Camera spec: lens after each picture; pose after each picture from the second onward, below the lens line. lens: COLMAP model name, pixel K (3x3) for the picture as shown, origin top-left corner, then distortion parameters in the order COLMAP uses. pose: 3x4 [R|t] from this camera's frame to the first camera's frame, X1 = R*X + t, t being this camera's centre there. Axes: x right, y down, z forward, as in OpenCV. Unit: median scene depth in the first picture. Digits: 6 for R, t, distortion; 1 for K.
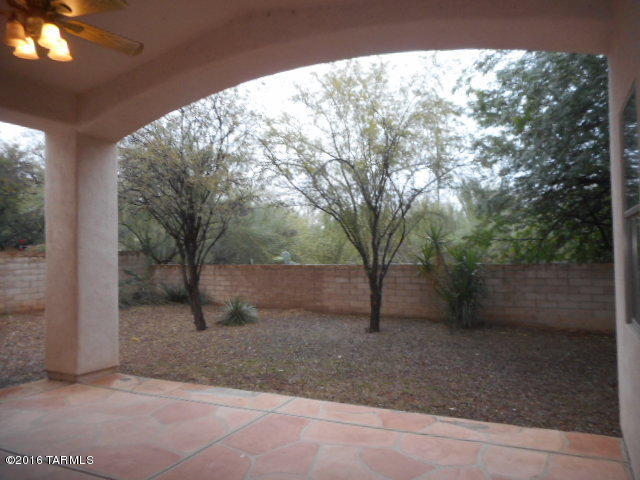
lens RADIAL K [[473.8, 0, 319.1], [0, 473.8, 241.1], [0, 0, 1]] dist [0.005057, -0.004344]
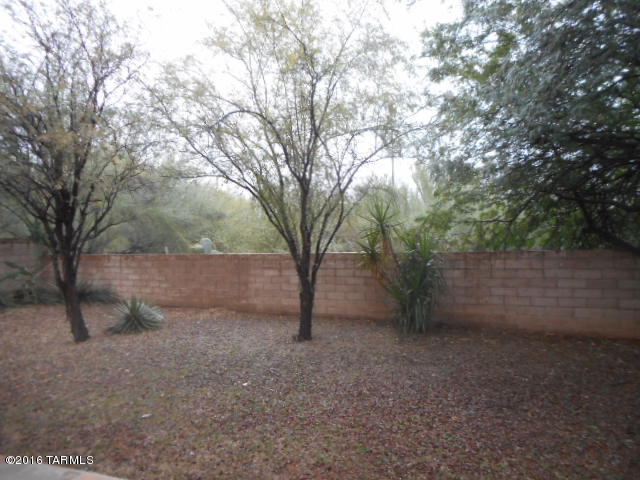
lens RADIAL K [[473.8, 0, 319.5], [0, 473.8, 242.0], [0, 0, 1]] dist [0.005057, -0.004344]
pose [[0.996197, -0.005680, 0.086941, 0.070769], [0.003217, 0.999590, 0.028435, 0.007798], [-0.087067, -0.028047, 0.995808, 0.215911]]
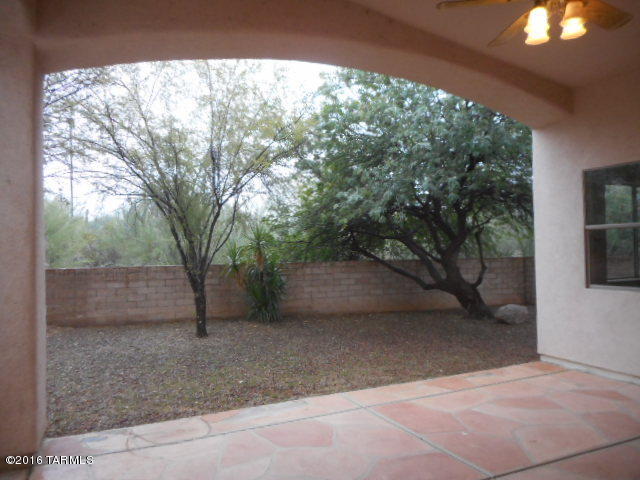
lens RADIAL K [[473.8, 0, 320.5], [0, 473.8, 238.7], [0, 0, 1]] dist [0.005057, -0.004344]
pose [[0.632540, 0.027483, 0.774040, -0.452572], [-0.016936, 0.999622, -0.021653, 0.012480], [-0.774342, 0.000587, 0.632767, 0.207555]]
